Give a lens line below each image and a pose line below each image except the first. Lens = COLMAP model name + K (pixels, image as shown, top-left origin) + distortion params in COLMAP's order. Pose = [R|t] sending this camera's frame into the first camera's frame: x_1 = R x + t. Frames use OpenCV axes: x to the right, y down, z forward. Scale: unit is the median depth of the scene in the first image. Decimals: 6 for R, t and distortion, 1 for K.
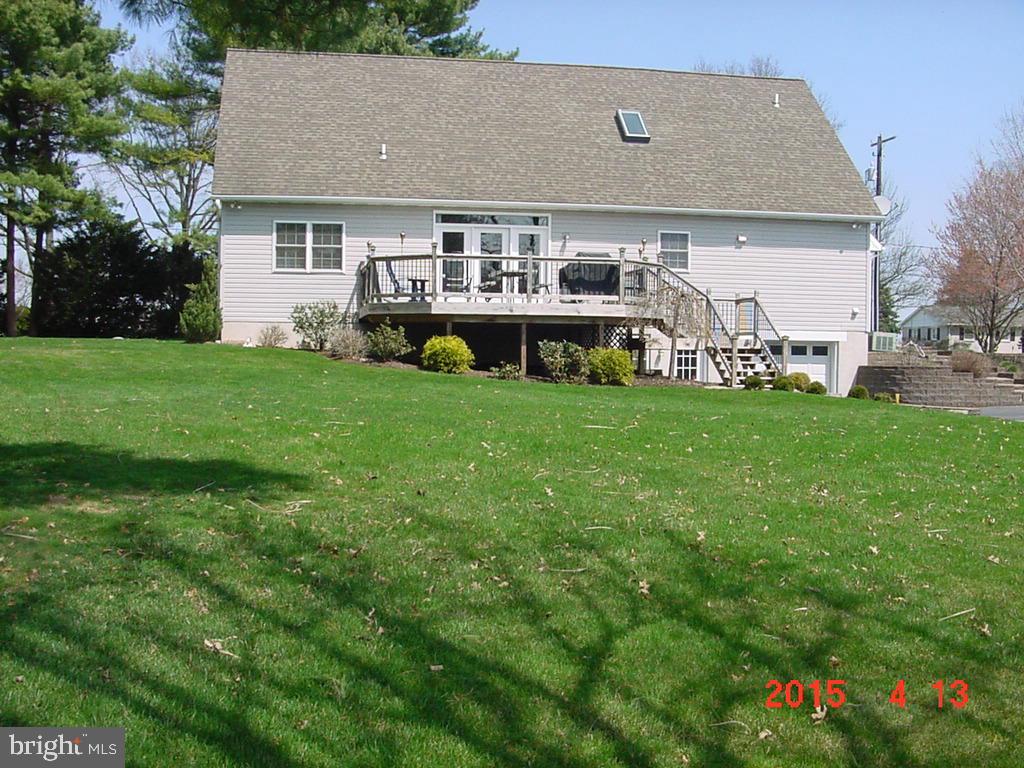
lens RADIAL K [[1203.9, 0, 506.2], [0, 1203.9, 407.5], [0, 0, 1]] dist [-0.209463, 0.265009]
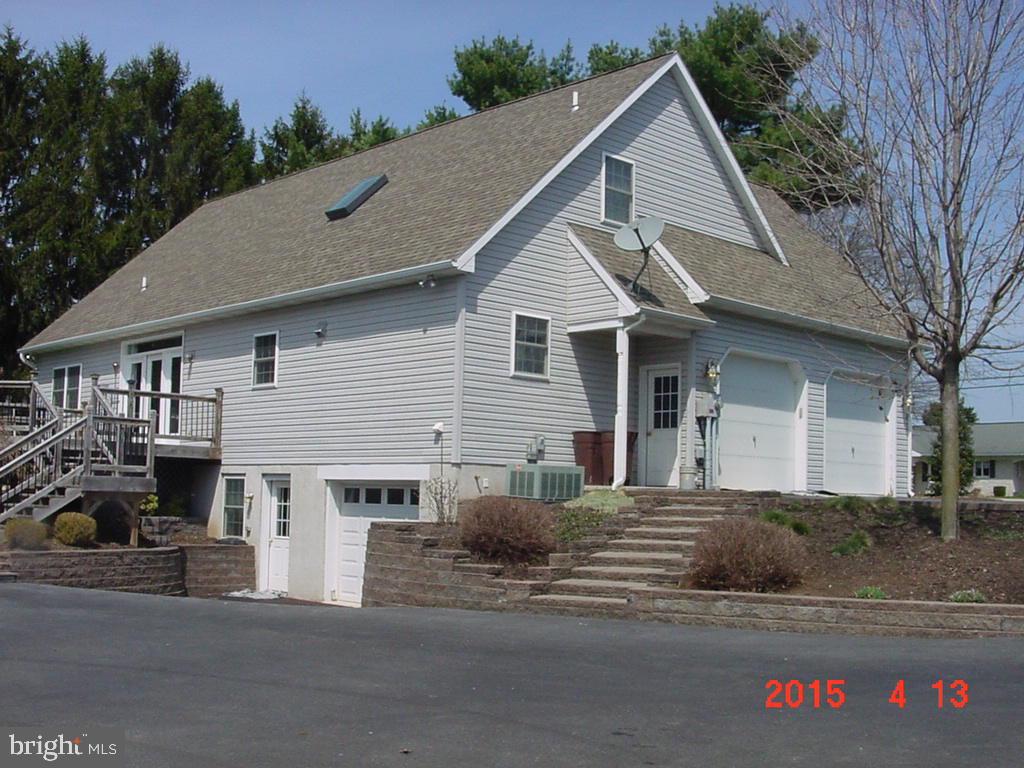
lens RADIAL K [[1203.9, 0, 506.2], [0, 1203.9, 407.5], [0, 0, 1]] dist [-0.209463, 0.265009]
pose [[0.559690, -0.060118, -0.826519, 0.815146], [-0.051180, 0.992954, -0.106881, -0.030588], [0.827120, 0.102121, 0.552669, 0.710029]]
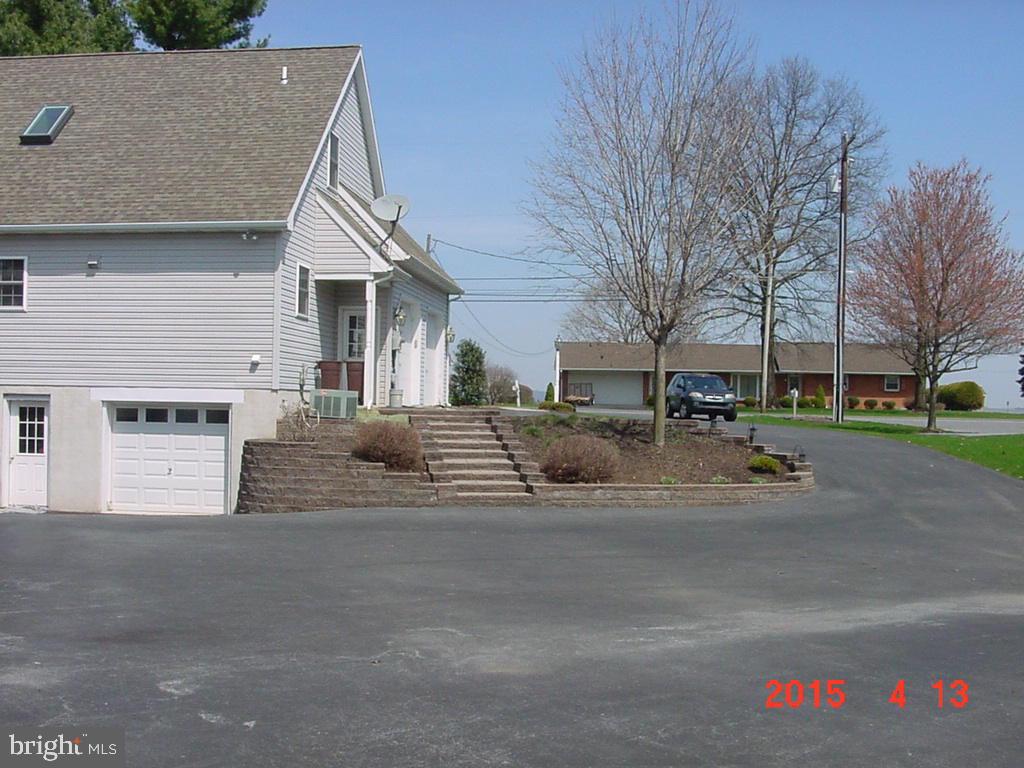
lens RADIAL K [[1203.9, 0, 506.2], [0, 1203.9, 407.5], [0, 0, 1]] dist [-0.209463, 0.265009]
pose [[0.962697, 0.009543, -0.270414, 0.634468], [-0.020351, 0.999101, -0.037192, -0.031055], [0.269816, 0.041308, 0.962026, 0.374970]]
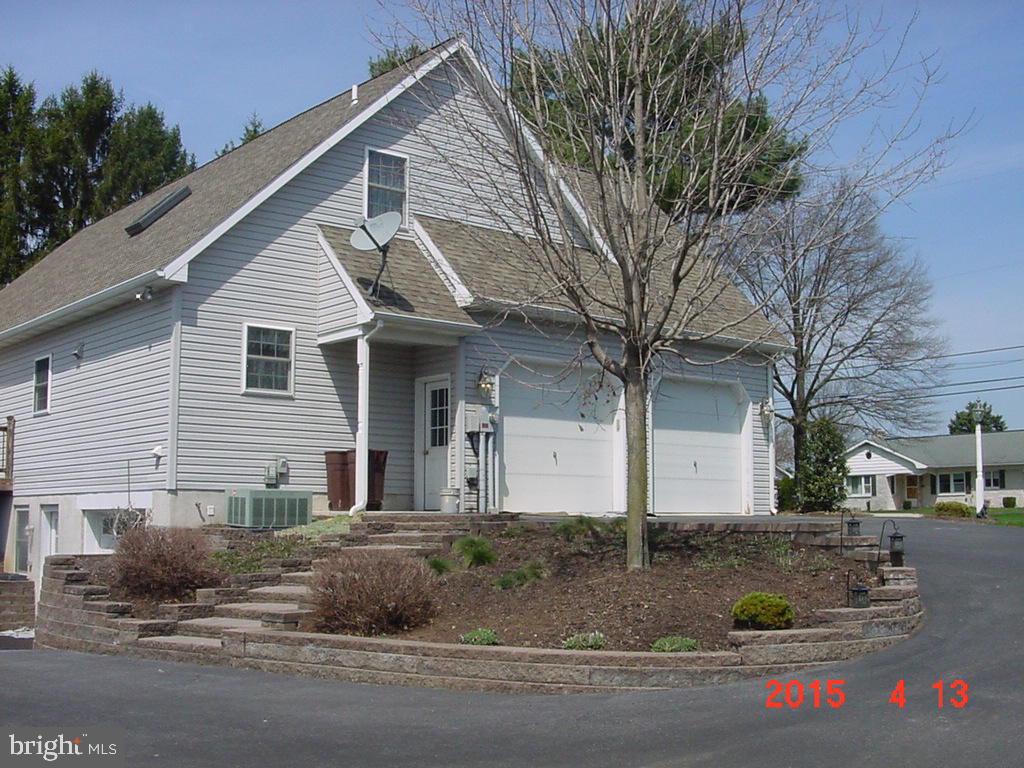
lens RADIAL K [[1203.9, 0, 506.2], [0, 1203.9, 407.5], [0, 0, 1]] dist [-0.209463, 0.265009]
pose [[0.511971, -0.092618, -0.853995, 0.849389], [-0.028397, 0.991802, -0.124587, -0.039709], [0.858533, 0.088036, 0.505144, 0.875385]]
